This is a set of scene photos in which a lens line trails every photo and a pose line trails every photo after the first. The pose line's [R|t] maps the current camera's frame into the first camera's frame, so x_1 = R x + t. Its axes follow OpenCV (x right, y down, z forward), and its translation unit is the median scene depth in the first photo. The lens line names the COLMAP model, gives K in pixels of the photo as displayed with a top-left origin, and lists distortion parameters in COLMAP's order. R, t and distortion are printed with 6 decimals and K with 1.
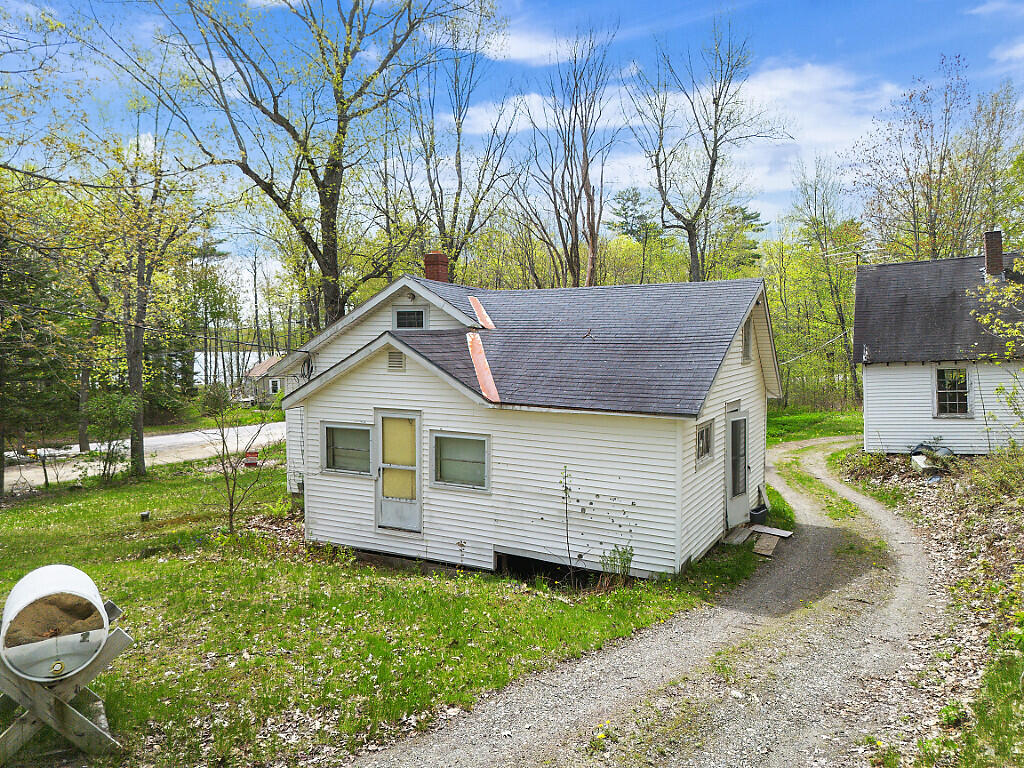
lens RADIAL K [[715.9, 0, 512.0], [0, 715.9, 384.0], [0, 0, 1]] dist [0.066869, -0.064812]
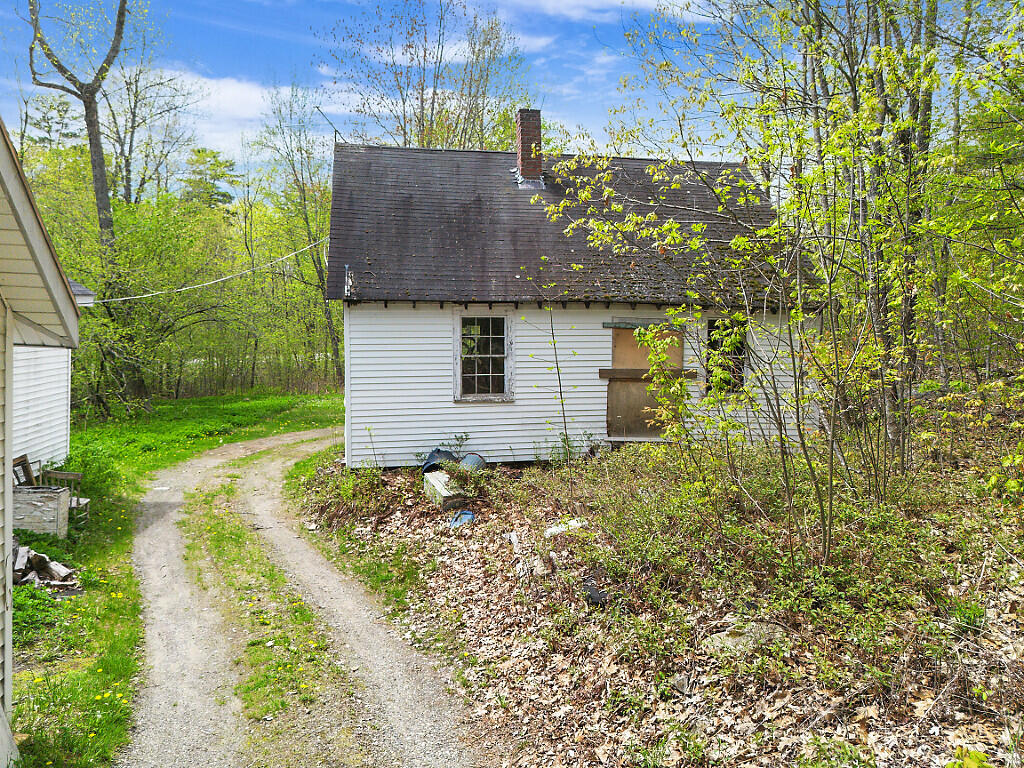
lens RADIAL K [[715.9, 0, 512.0], [0, 715.9, 384.0], [0, 0, 1]] dist [0.066869, -0.064812]
pose [[0.779256, -0.000729, 0.626705, 0.255575], [-0.012708, 0.999775, 0.016965, 0.021810], [-0.626576, -0.021185, 0.779072, 0.521649]]
